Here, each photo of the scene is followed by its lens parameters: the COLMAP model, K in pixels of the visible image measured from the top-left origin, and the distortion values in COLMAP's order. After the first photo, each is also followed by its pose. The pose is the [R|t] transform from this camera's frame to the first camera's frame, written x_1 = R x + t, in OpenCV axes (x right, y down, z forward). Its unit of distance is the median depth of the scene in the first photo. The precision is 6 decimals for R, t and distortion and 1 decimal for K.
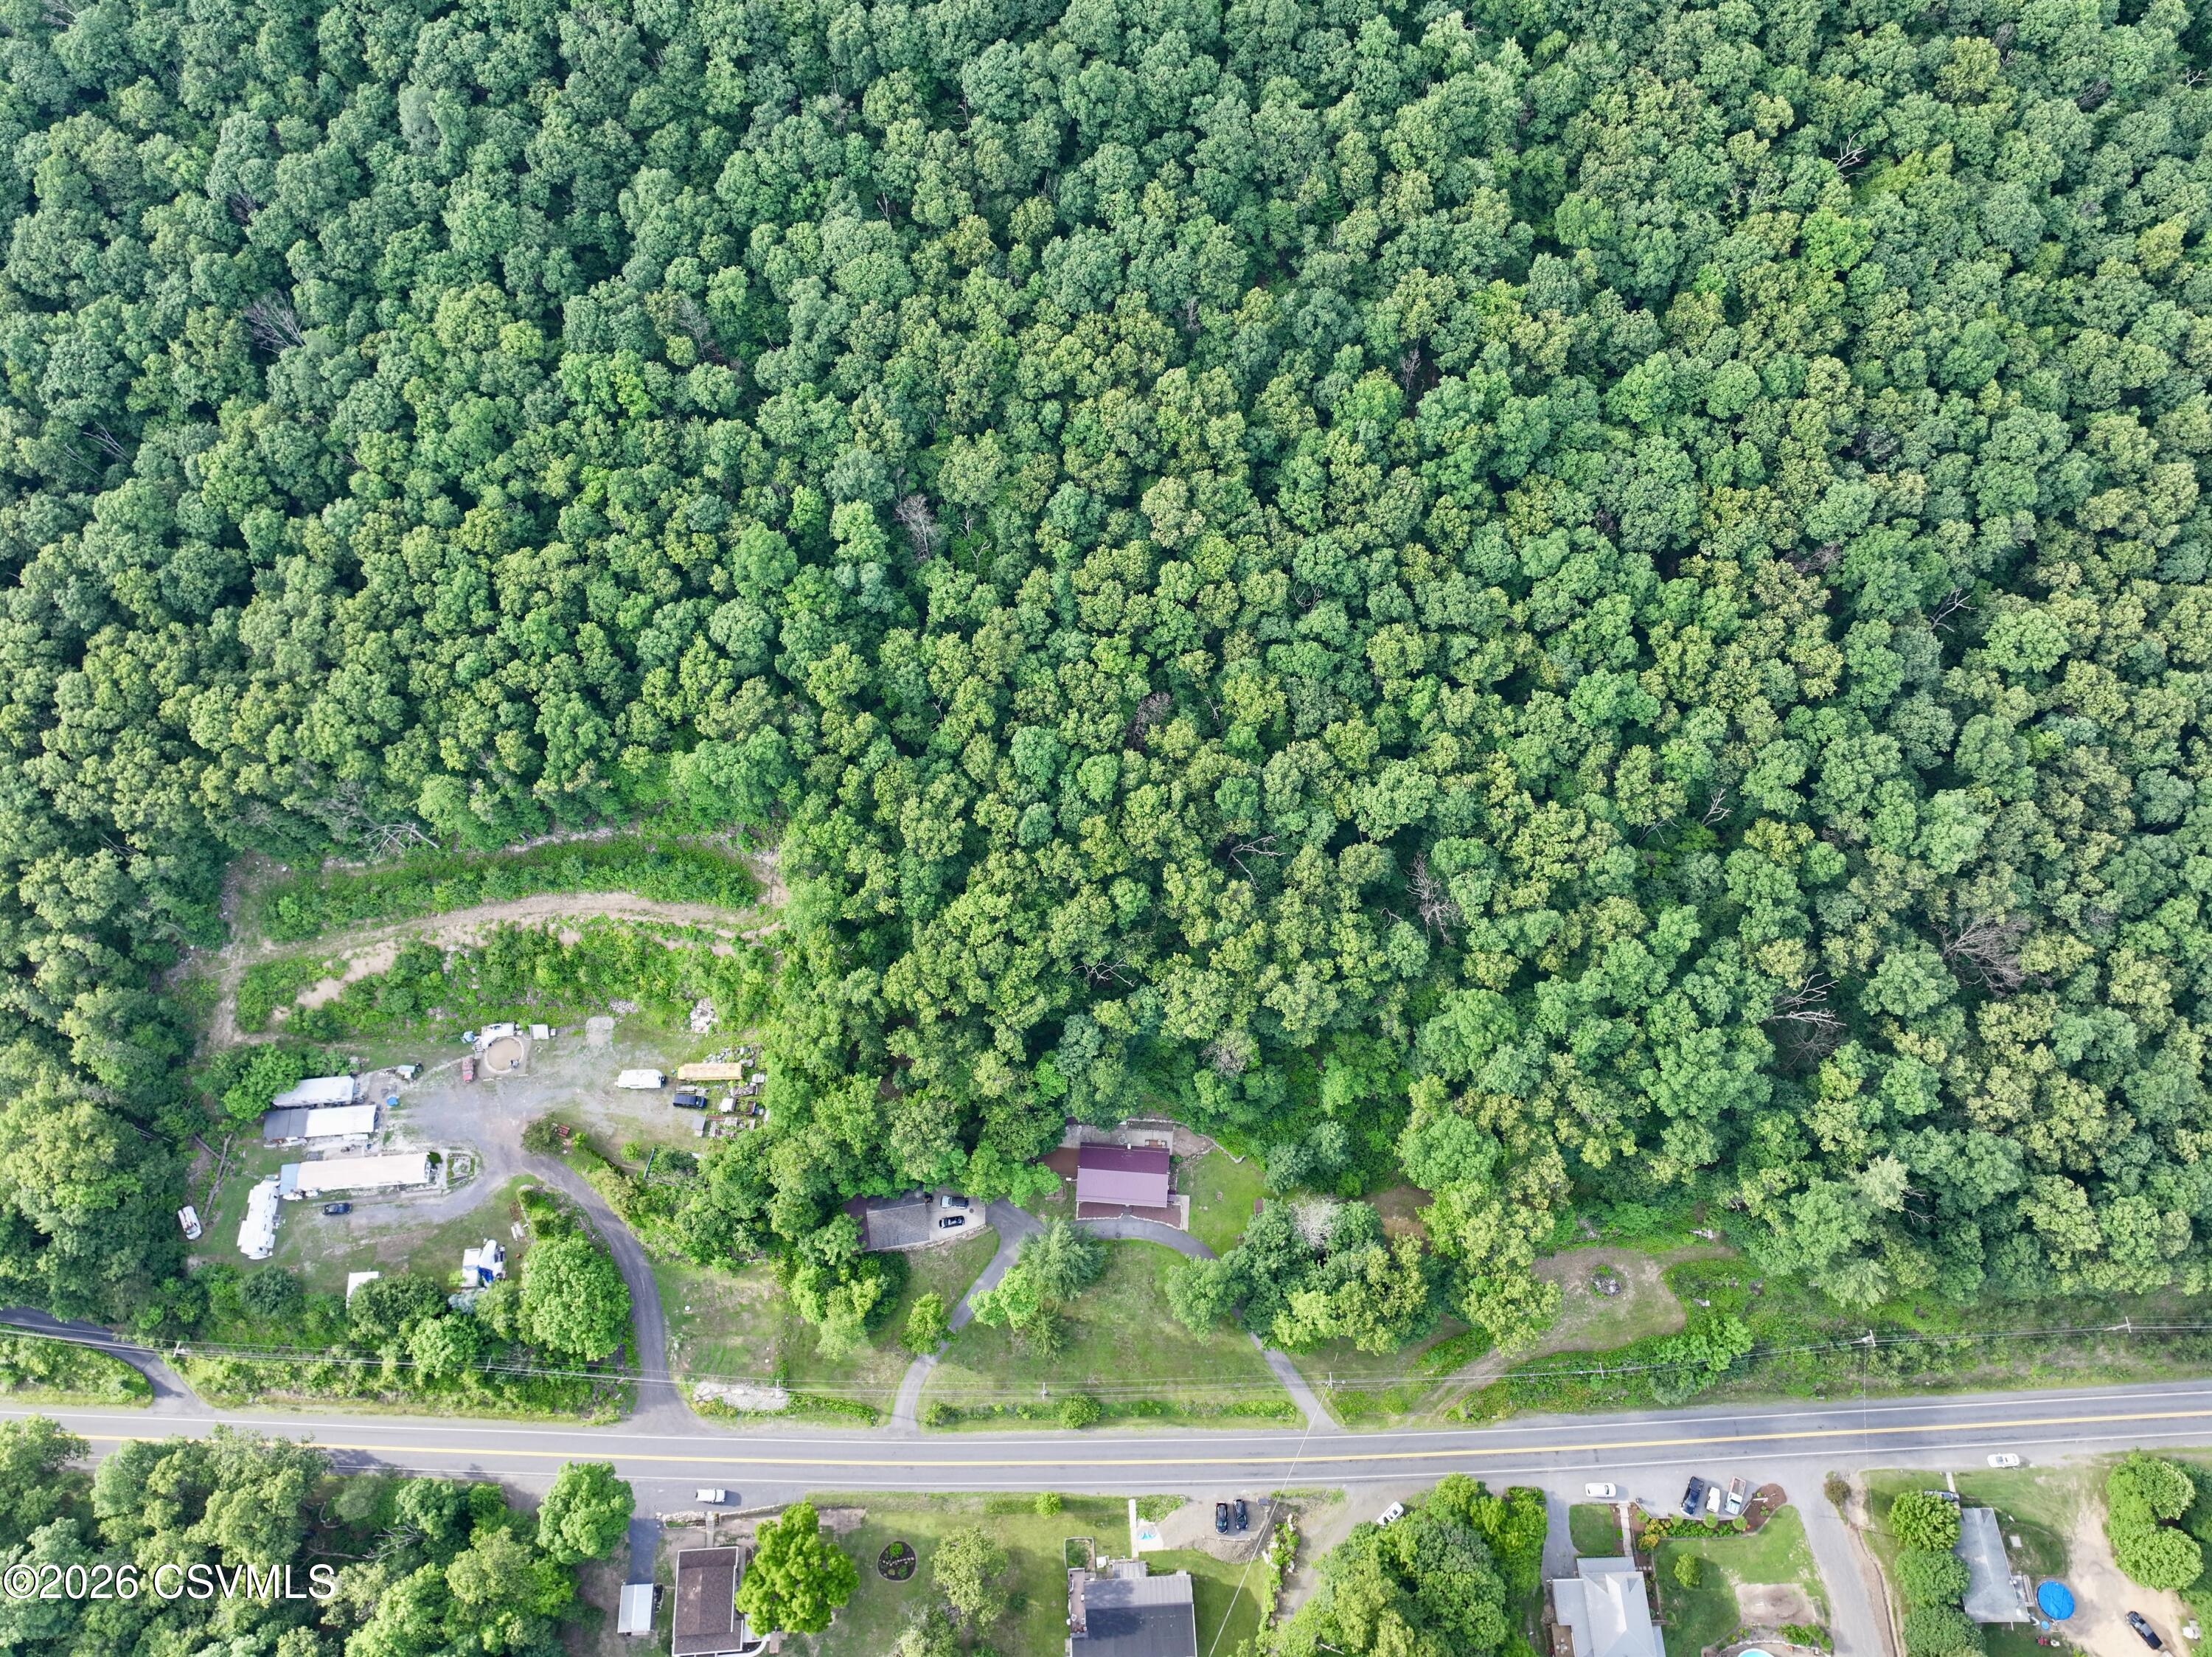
lens RADIAL K [[1557.2, 0, 1112.8], [0, 1557.2, 830.4], [0, 0, 1]] dist [0.000551, 0.015047]
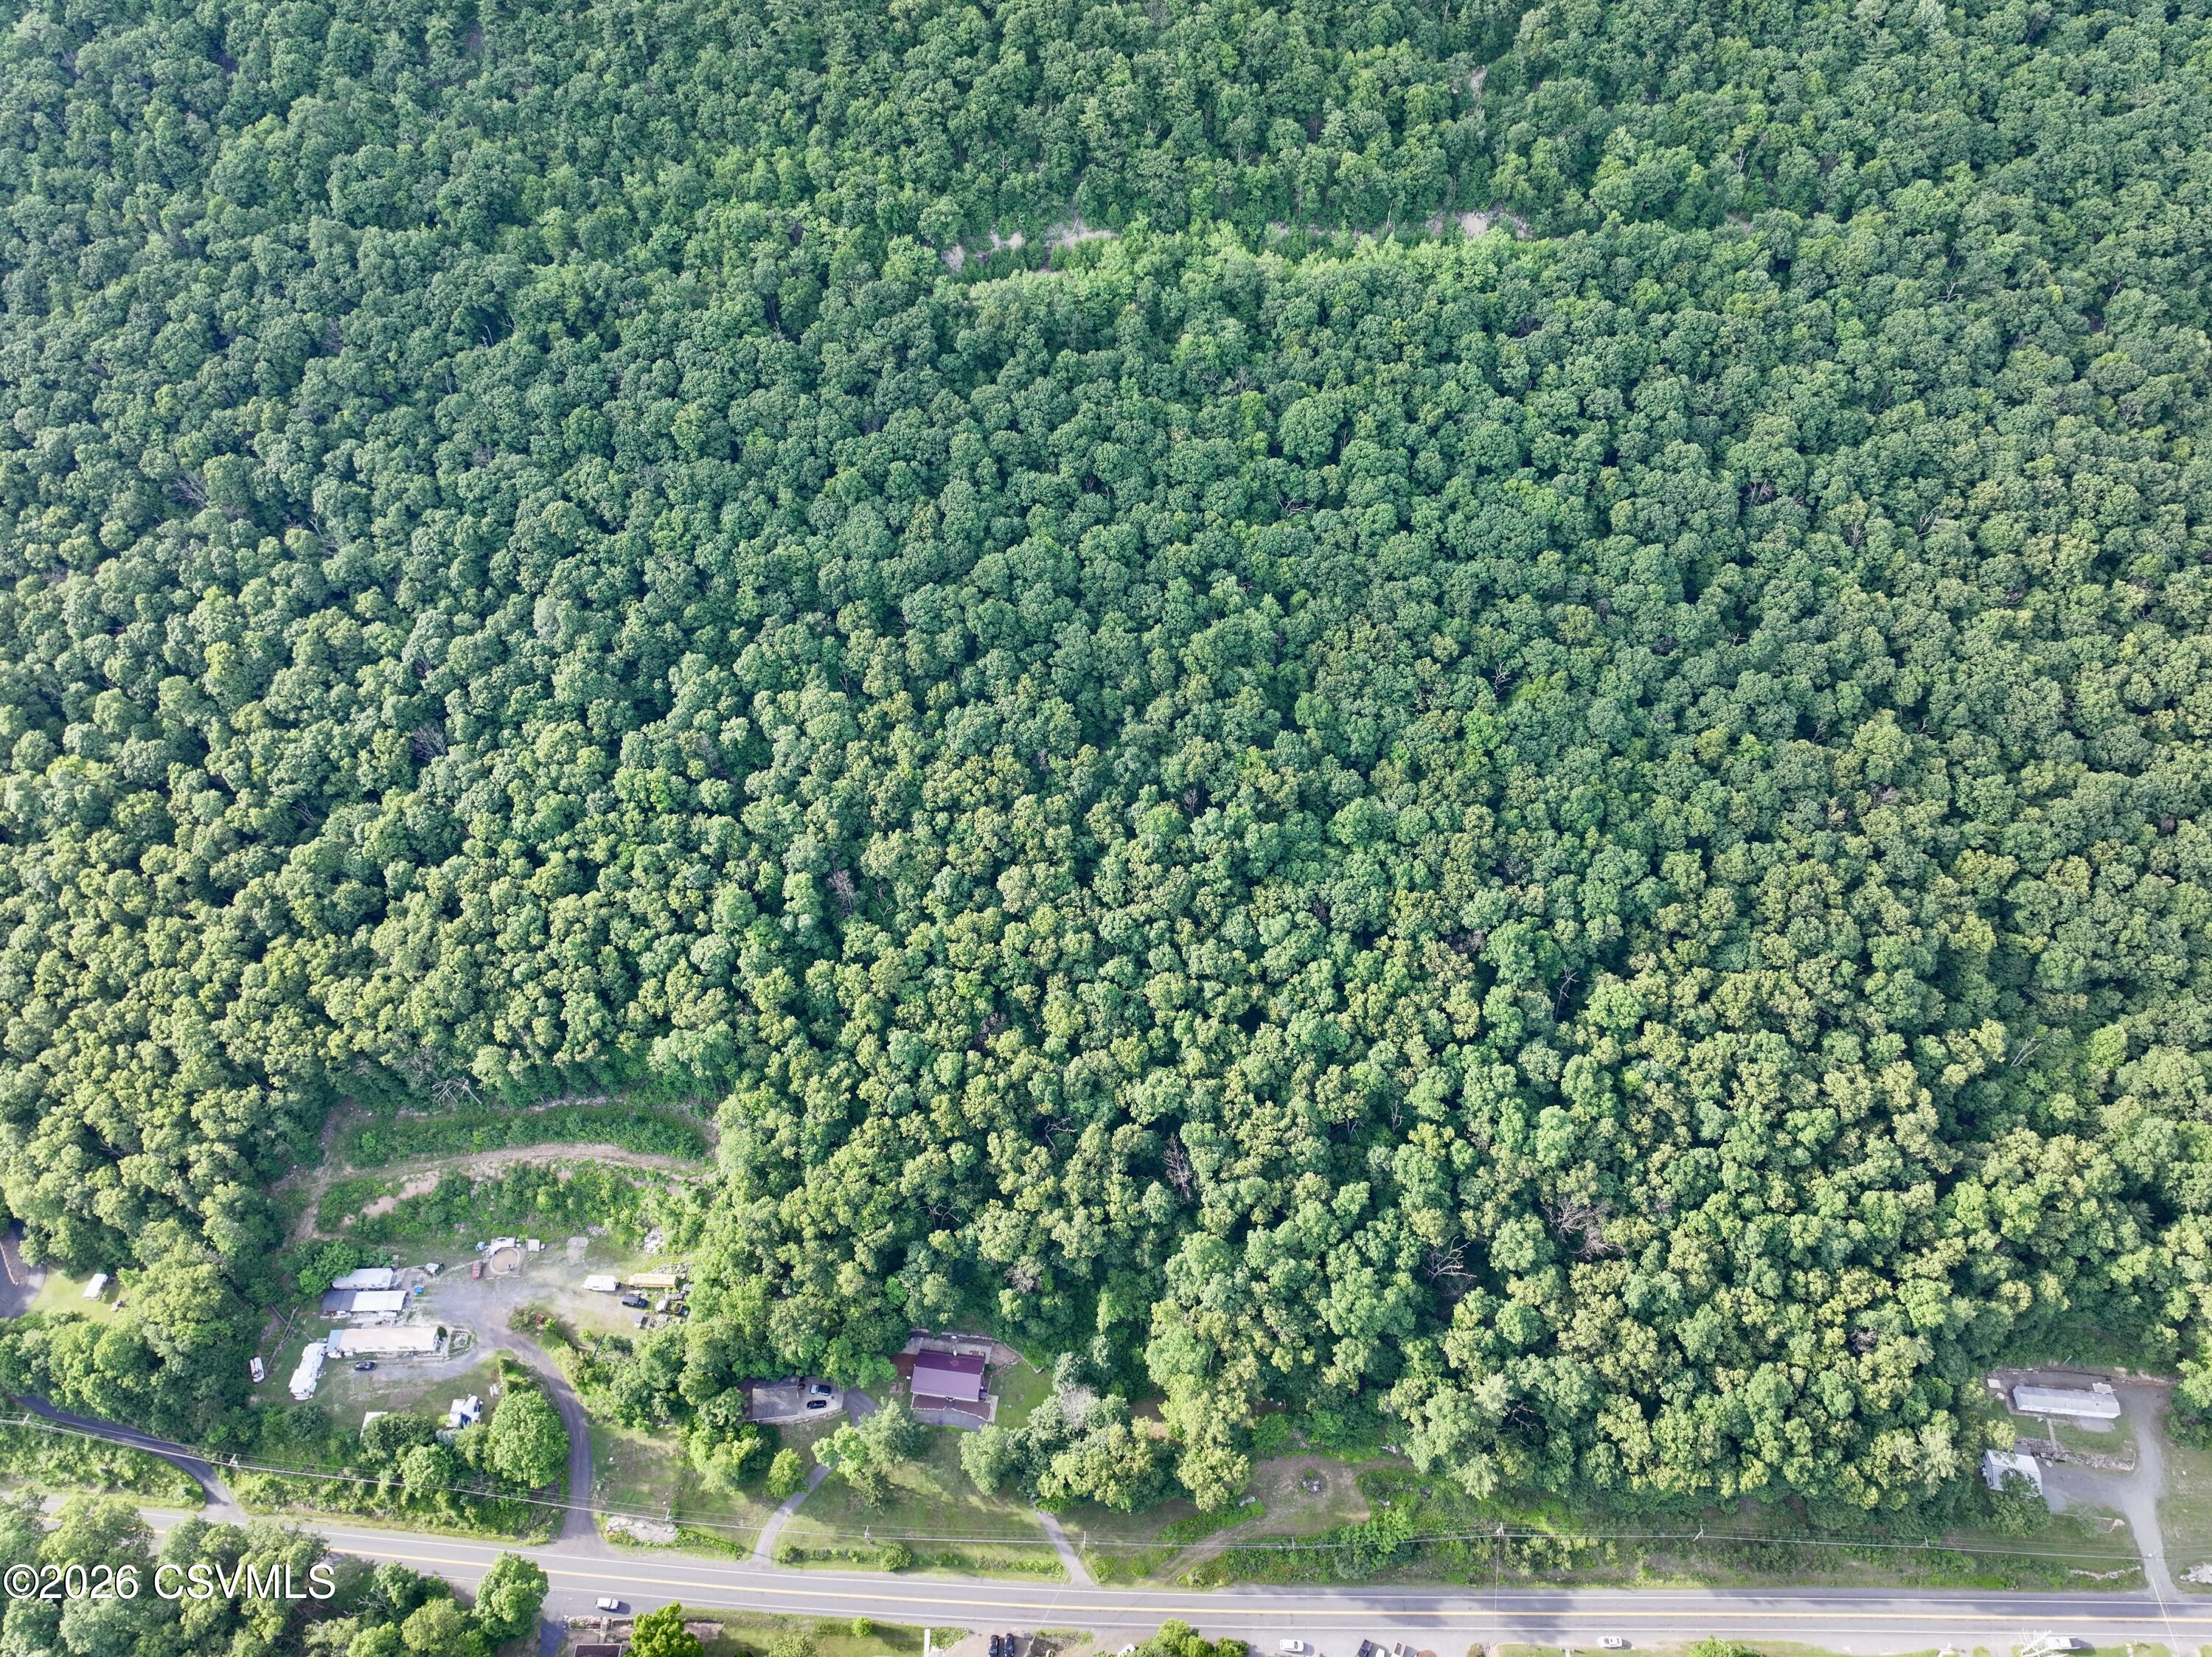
lens RADIAL K [[1557.2, 0, 1112.8], [0, 1557.2, 830.4], [0, 0, 1]] dist [0.000551, 0.015047]
pose [[0.998213, 0.042220, -0.042280, 0.190578], [-0.051899, 0.963289, -0.263403, 0.121869], [0.029607, 0.265127, 0.963759, -0.415126]]
